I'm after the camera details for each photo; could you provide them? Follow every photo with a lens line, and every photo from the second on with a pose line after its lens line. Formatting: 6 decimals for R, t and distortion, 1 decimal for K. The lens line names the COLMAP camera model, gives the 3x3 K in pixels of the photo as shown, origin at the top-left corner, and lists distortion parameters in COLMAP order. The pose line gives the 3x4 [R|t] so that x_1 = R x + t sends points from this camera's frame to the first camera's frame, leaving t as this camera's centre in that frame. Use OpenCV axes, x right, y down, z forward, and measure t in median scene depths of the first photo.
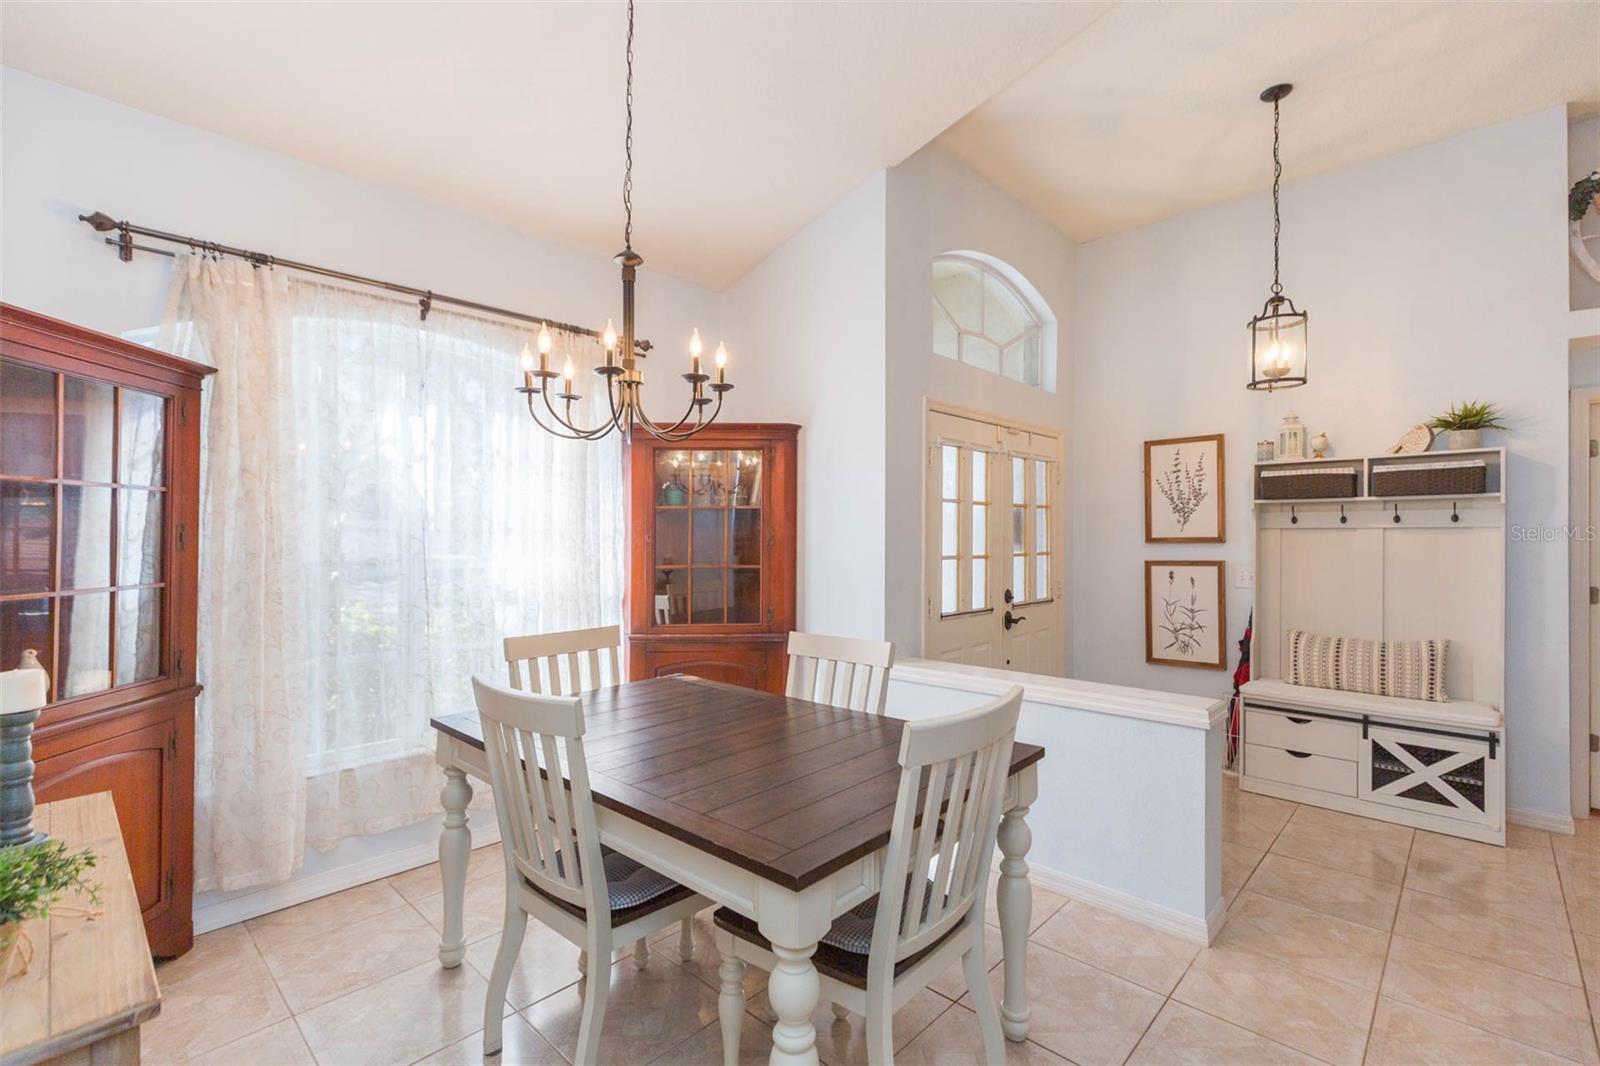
lens RADIAL K [[712.7, 0, 806.2], [0, 712.7, 515.1], [0, 0, 1]] dist [0.000356, 0.000288]
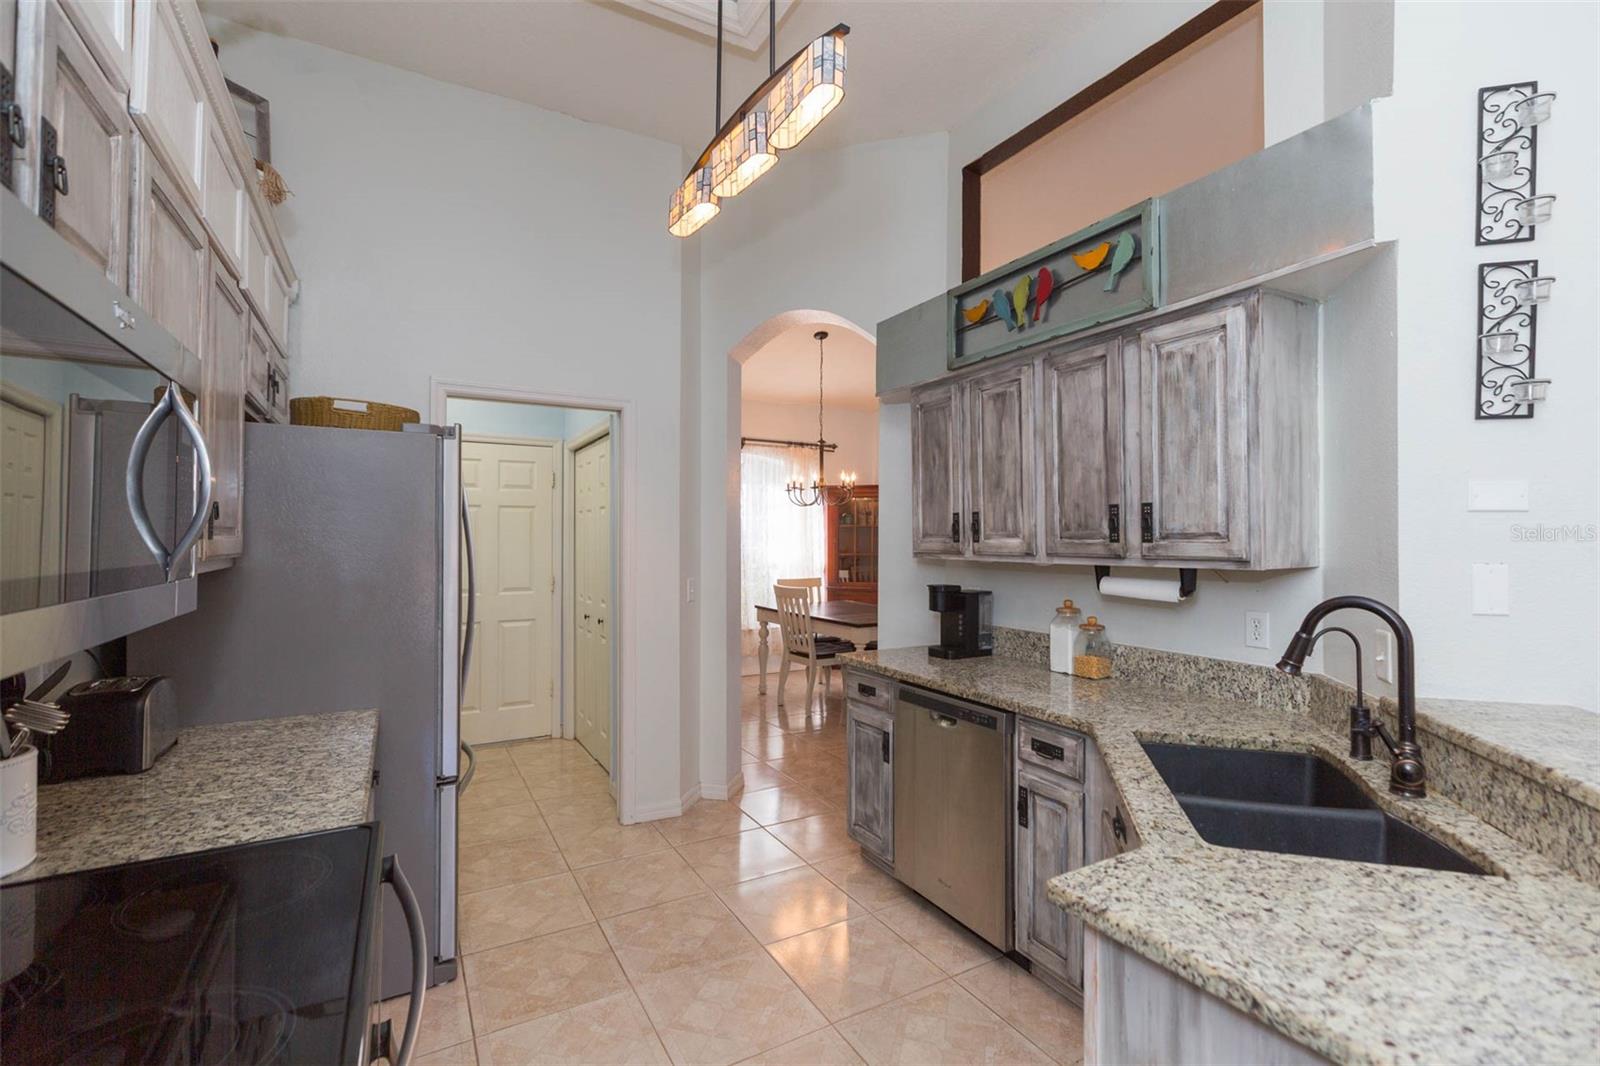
lens RADIAL K [[713.6, 0, 800.0], [0, 713.6, 533.0], [0, 0, 1]] dist [-0.001370, -0.000149]
pose [[0.954310, 0.001440, -0.298814, 0.328568], [0.006027, 0.999692, 0.024064, -0.042915], [0.298757, -0.024766, 0.954008, -1.108153]]
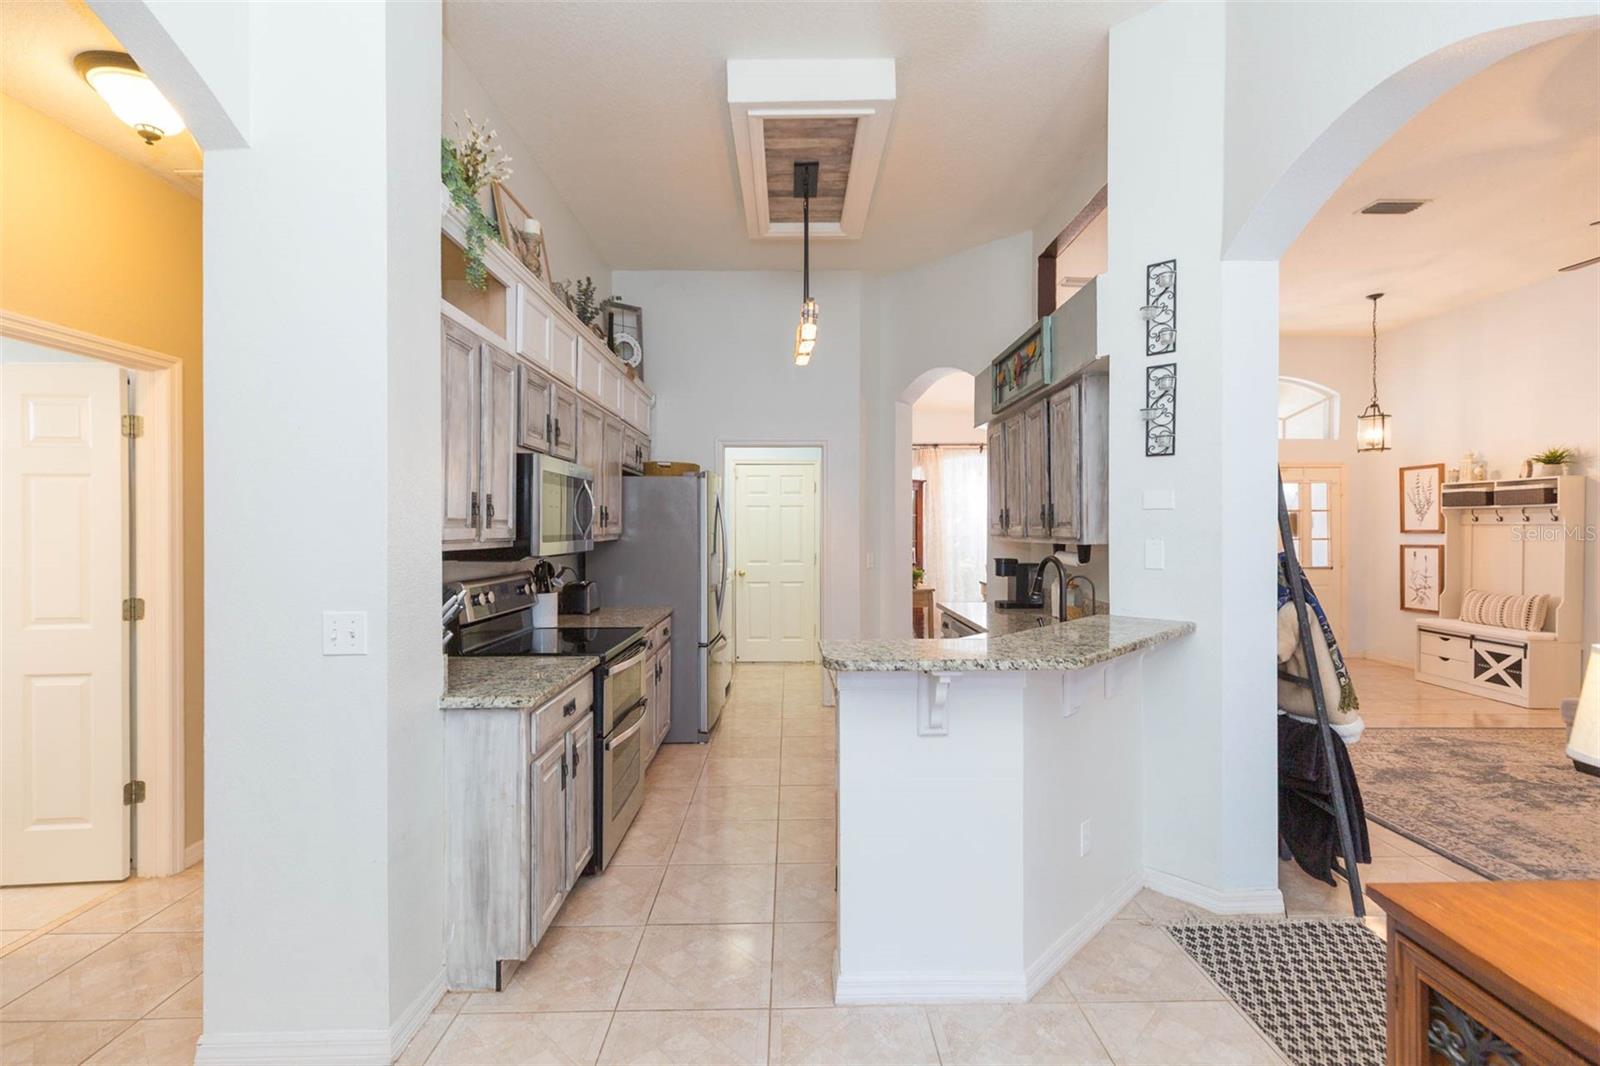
lens RADIAL K [[713.6, 0, 800.0], [0, 713.6, 533.0], [0, 0, 1]] dist [-0.001370, -0.000149]
pose [[0.689336, 0.008247, -0.724395, 0.952573], [0.020567, 0.999309, 0.030949, -0.049979], [0.724150, -0.036233, 0.688690, -1.386740]]
